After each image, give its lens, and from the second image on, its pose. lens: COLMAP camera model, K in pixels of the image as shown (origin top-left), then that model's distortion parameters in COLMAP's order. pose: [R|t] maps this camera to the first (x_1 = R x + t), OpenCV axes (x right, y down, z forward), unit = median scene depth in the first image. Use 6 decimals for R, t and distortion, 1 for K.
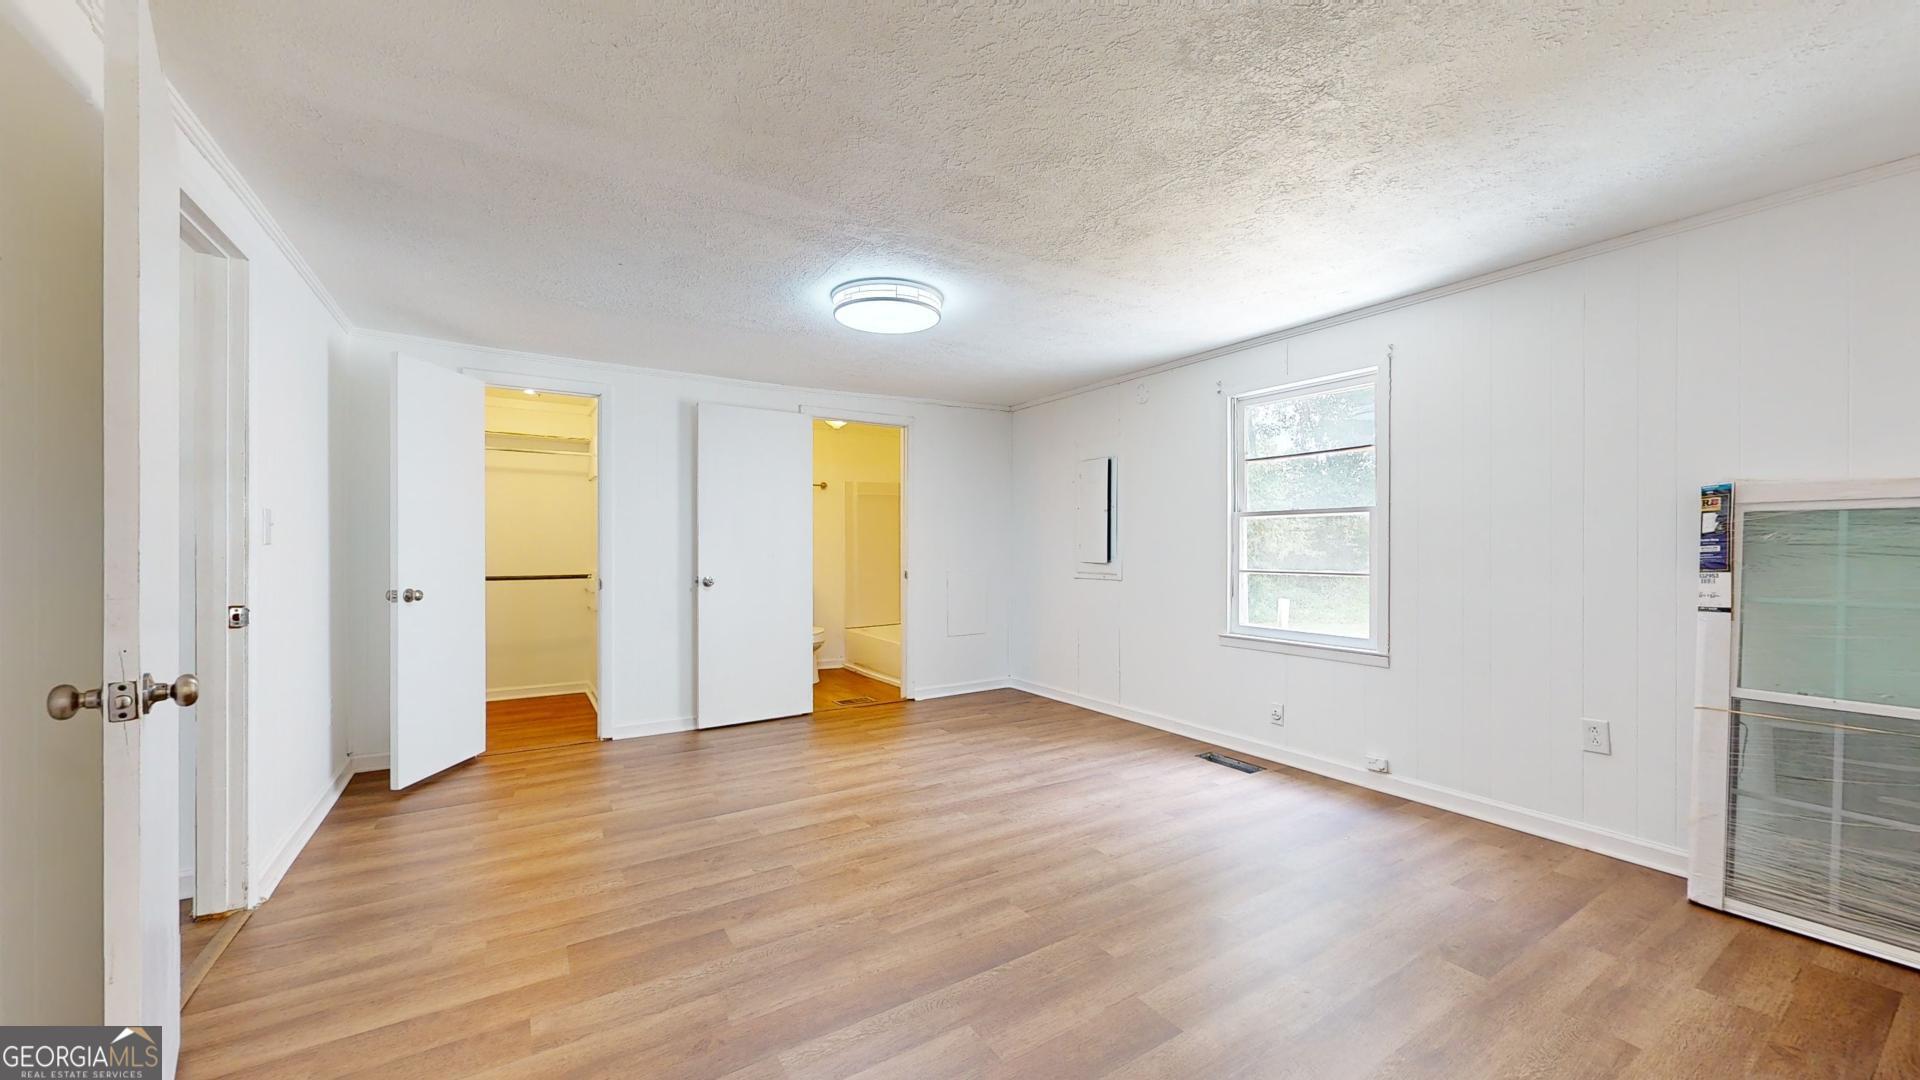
lens RADIAL K [[703.1, 0, 967.3], [0, 703.1, 544.3], [0, 0, 1]] dist [0.000571, -0.000194]
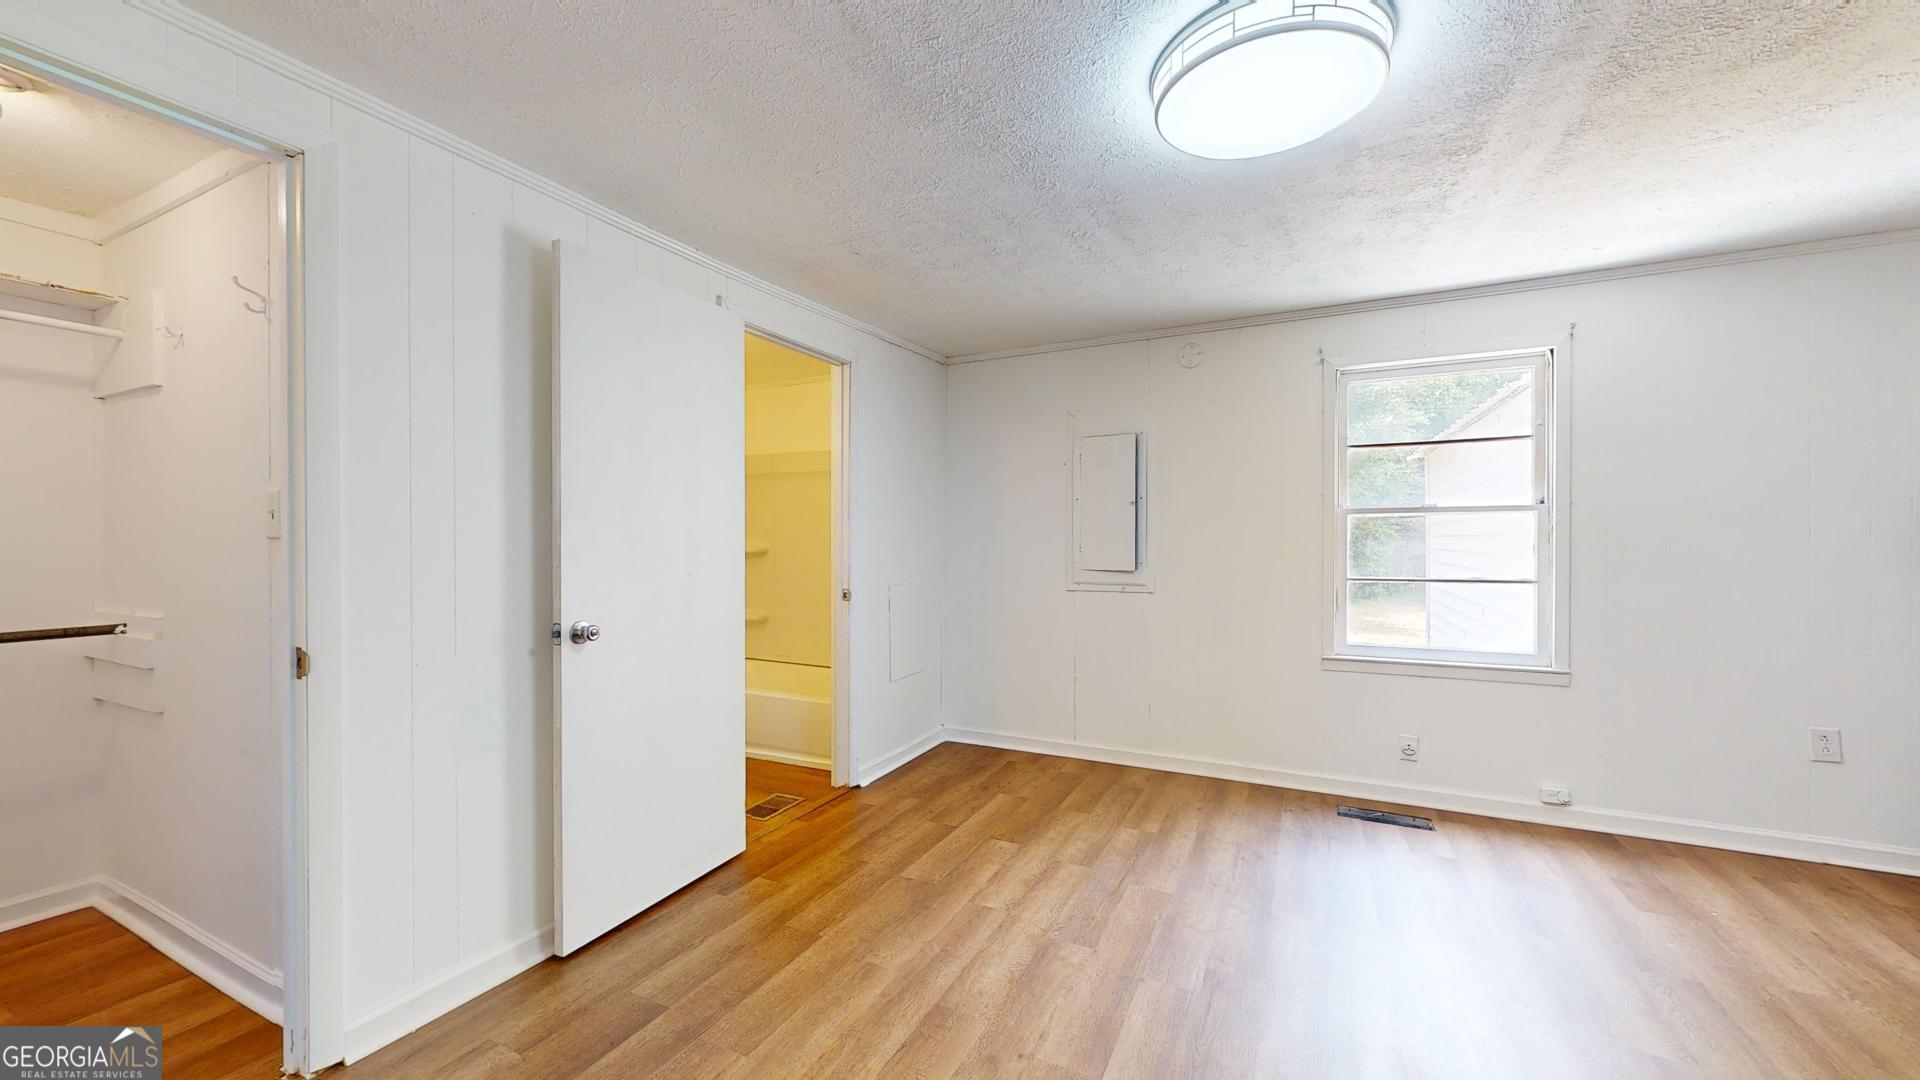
lens RADIAL K [[703.1, 0, 964.9], [0, 703.1, 542.0], [0, 0, 1]] dist [0.000571, -0.000194]
pose [[0.859679, -0.001625, 0.510832, -0.420567], [0.000190, 0.999996, 0.002861, -0.008253], [-0.510834, -0.002363, 0.859676, 0.512803]]
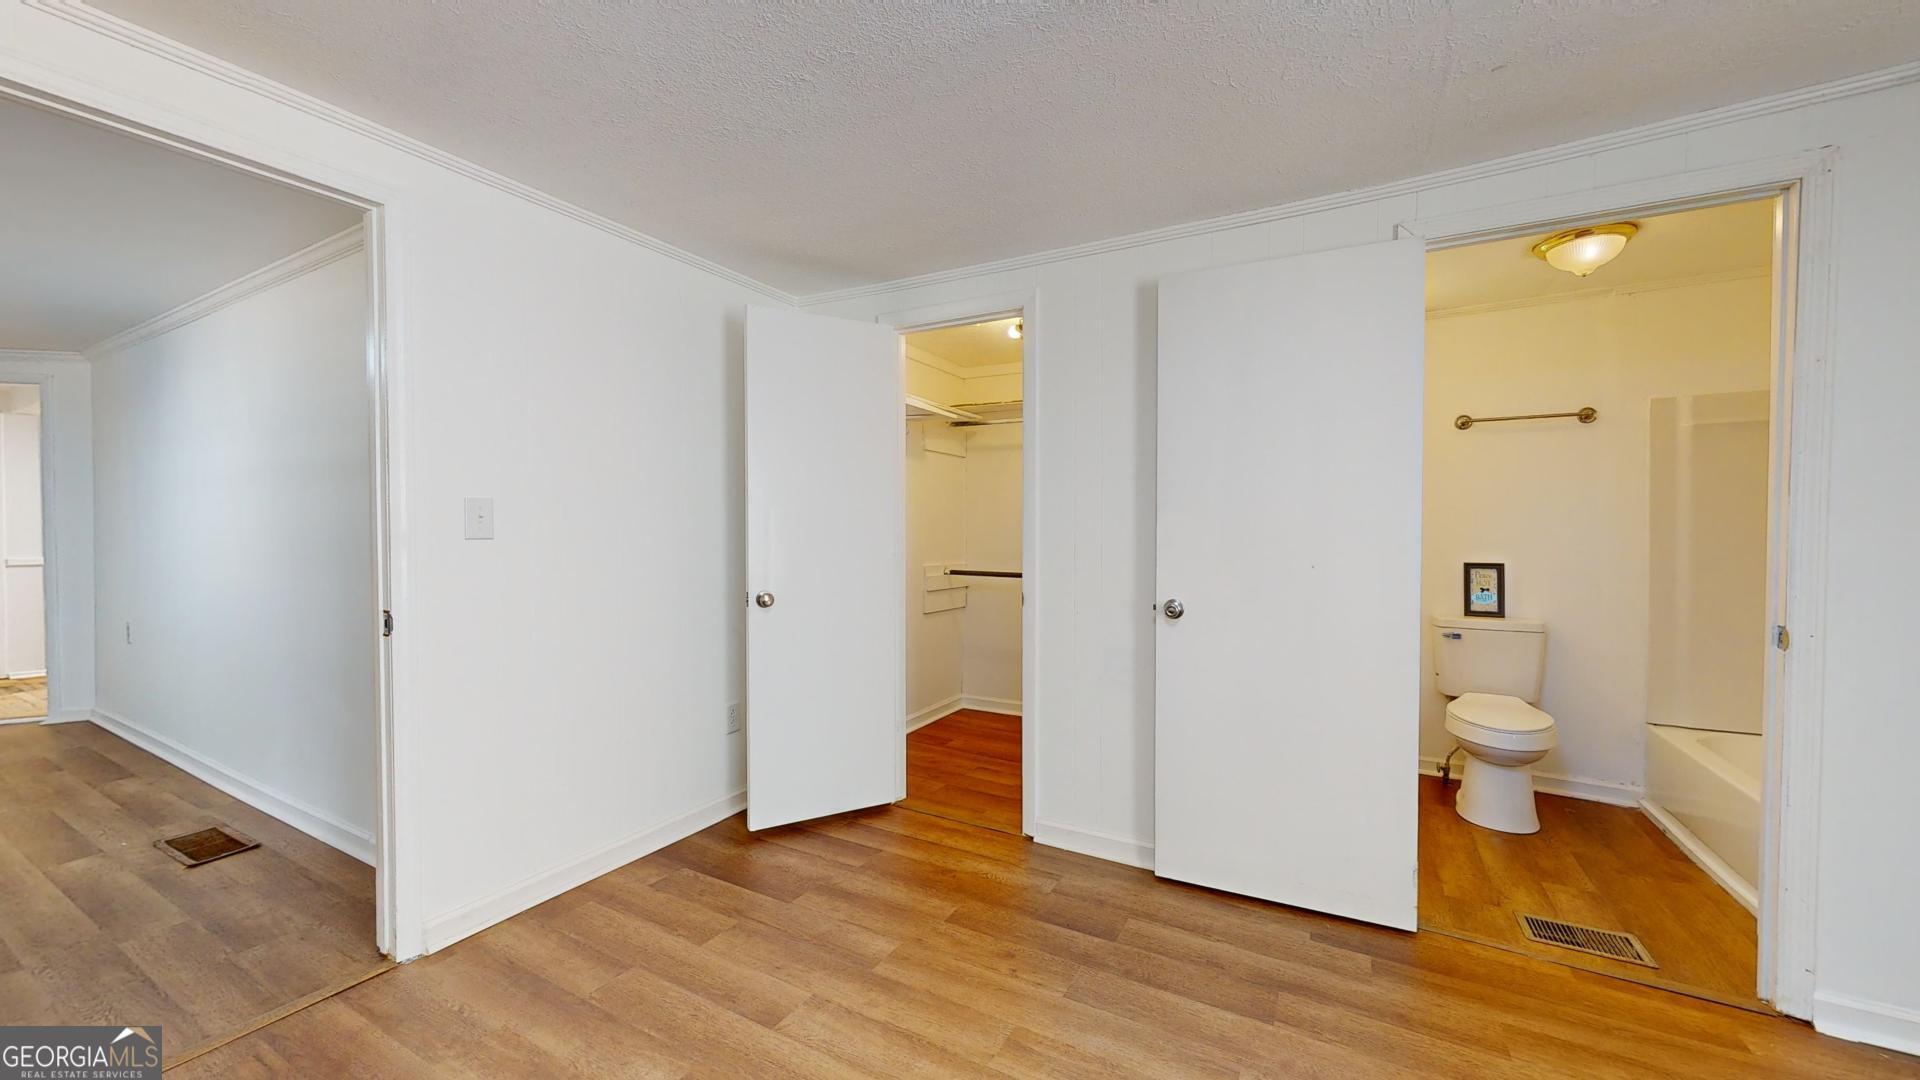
lens RADIAL K [[703.1, 0, 959.0], [0, 703.1, 536.4], [0, 0, 1]] dist [0.000571, -0.000194]
pose [[0.466216, 0.010149, -0.884613, 0.032364], [-0.002732, 0.999946, 0.010033, -0.007738], [0.884667, -0.002261, 0.466218, 0.655934]]
